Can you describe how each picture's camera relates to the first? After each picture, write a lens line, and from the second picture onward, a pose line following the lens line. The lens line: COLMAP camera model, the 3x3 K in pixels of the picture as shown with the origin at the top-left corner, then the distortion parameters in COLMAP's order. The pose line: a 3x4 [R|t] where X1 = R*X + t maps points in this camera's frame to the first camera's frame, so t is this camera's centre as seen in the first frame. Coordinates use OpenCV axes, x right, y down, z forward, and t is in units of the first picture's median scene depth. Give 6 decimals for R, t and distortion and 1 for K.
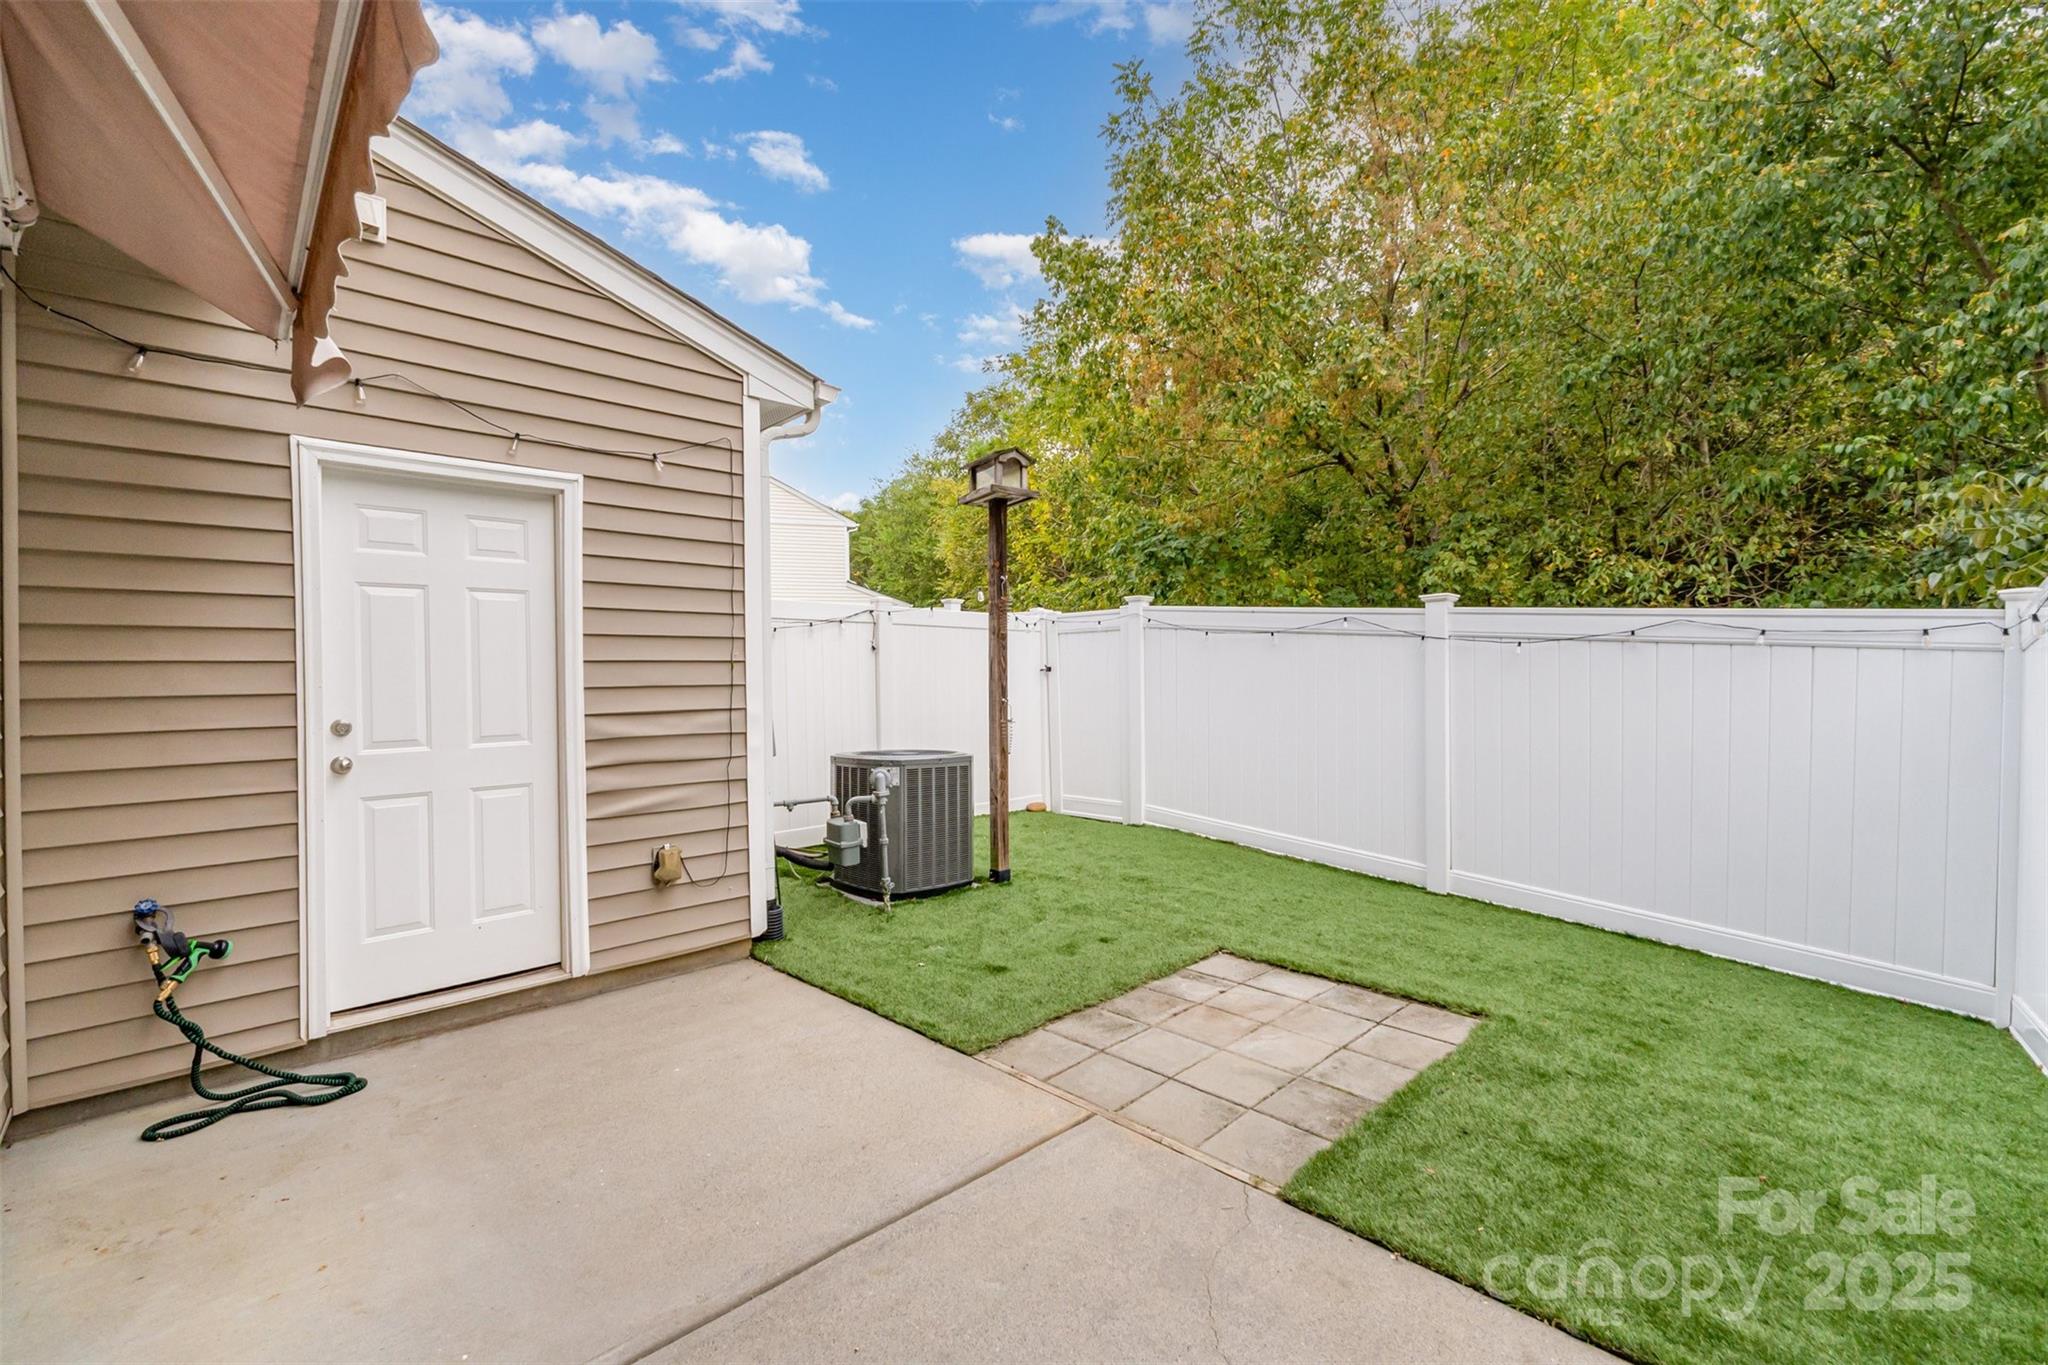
lens RADIAL K [[883.8, 0, 995.8], [0, 883.8, 678.3], [0, 0, 1]] dist [0.002045, 0.000957]
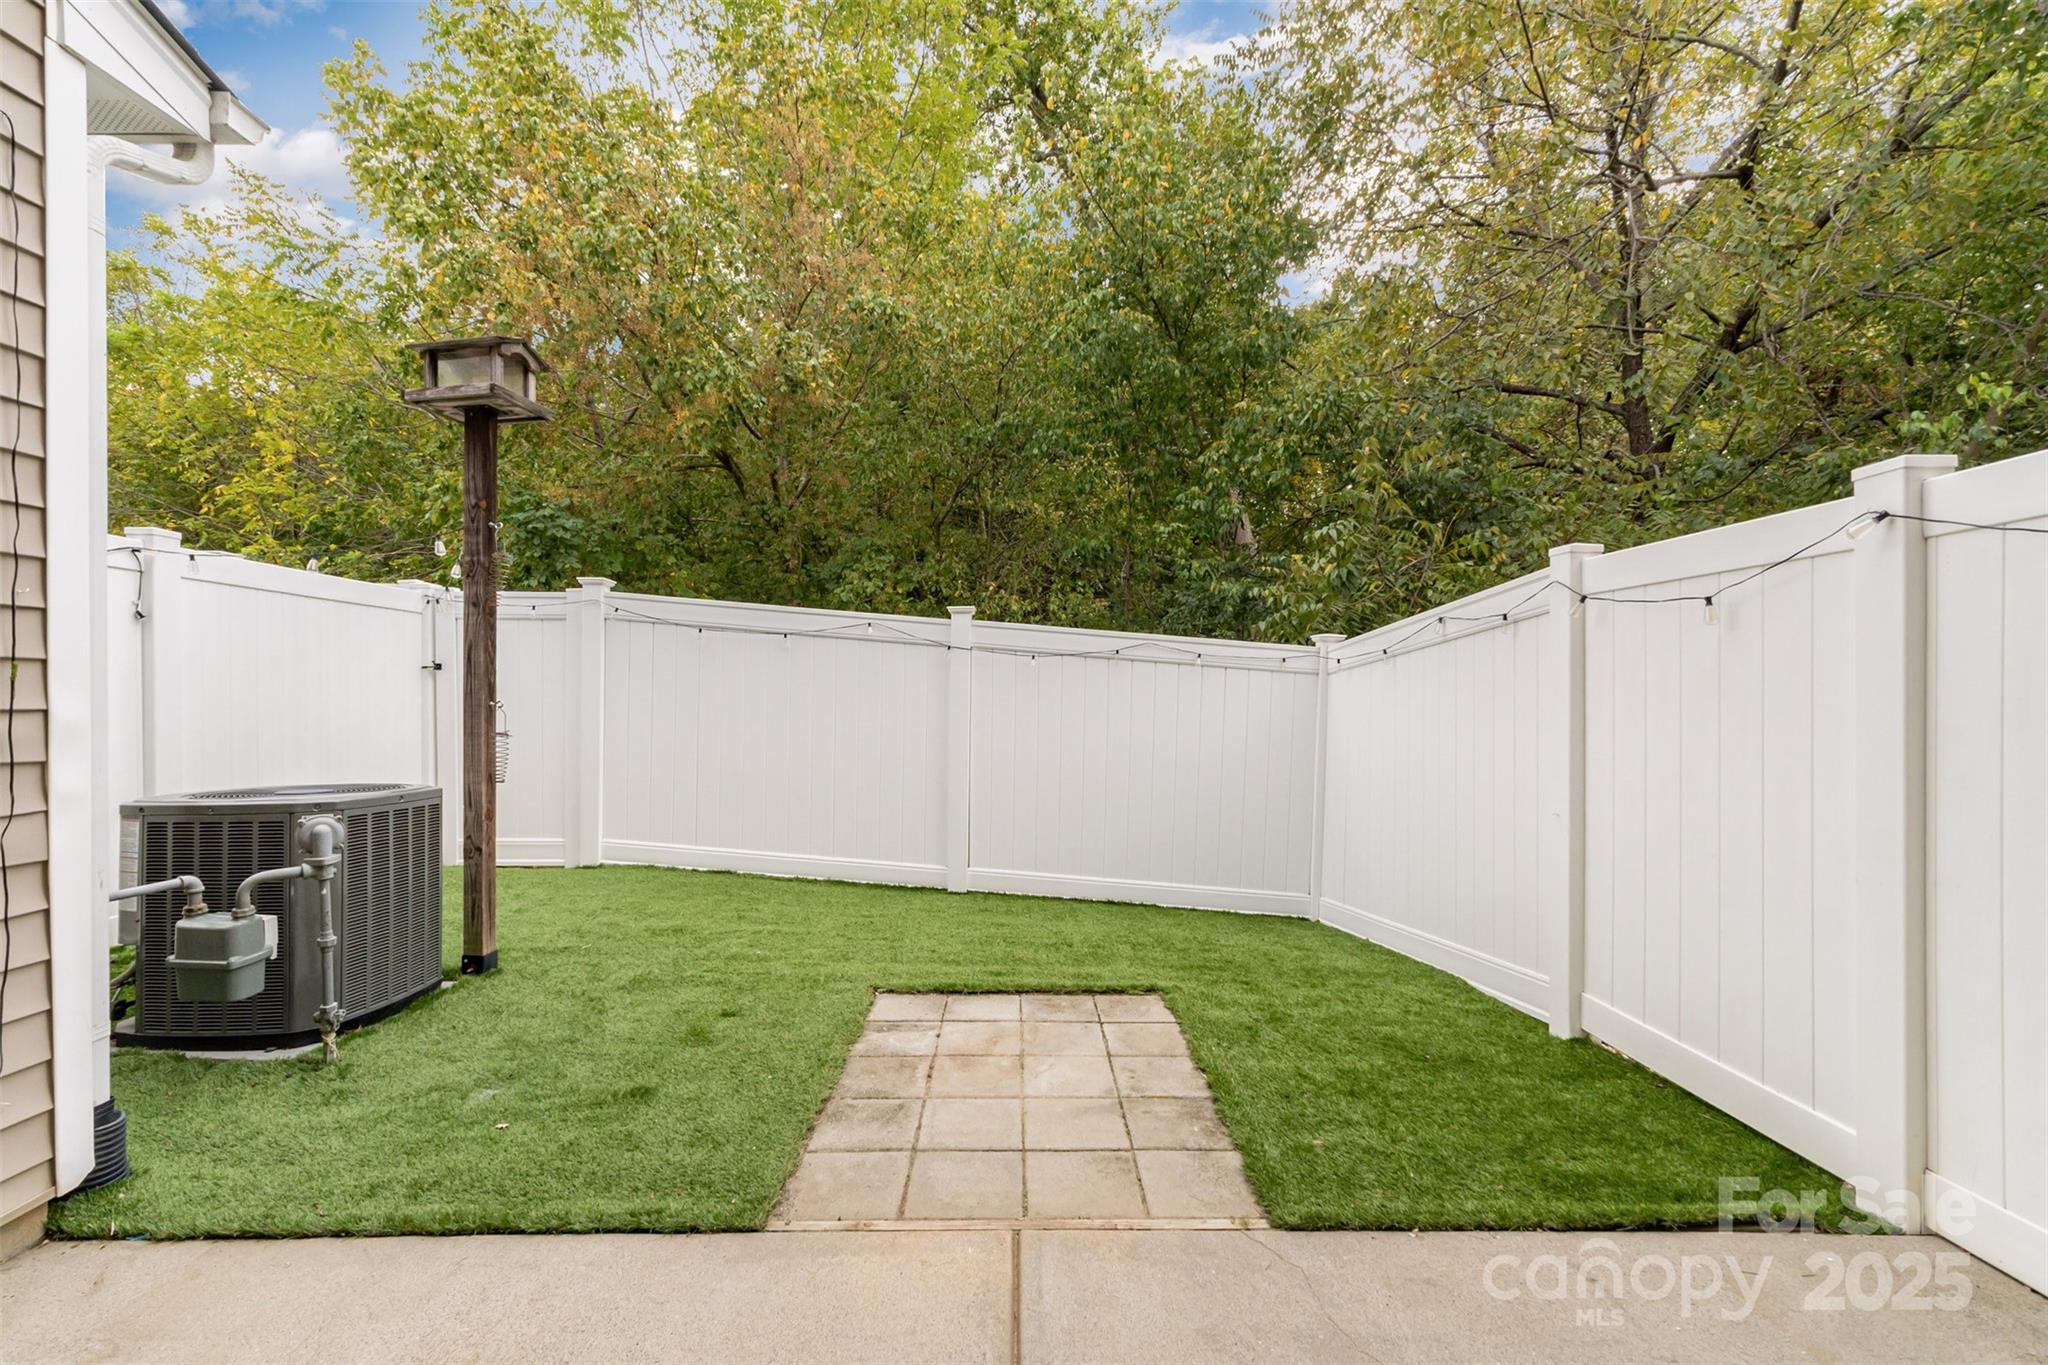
lens RADIAL K [[883.8, 0, 1022.4], [0, 883.8, 700.3], [0, 0, 1]] dist [0.002045, 0.000957]
pose [[0.671754, 0.012254, 0.740673, -0.283186], [-0.014696, 0.999887, -0.003215, 0.022949], [-0.740628, -0.008726, 0.671859, 0.302526]]
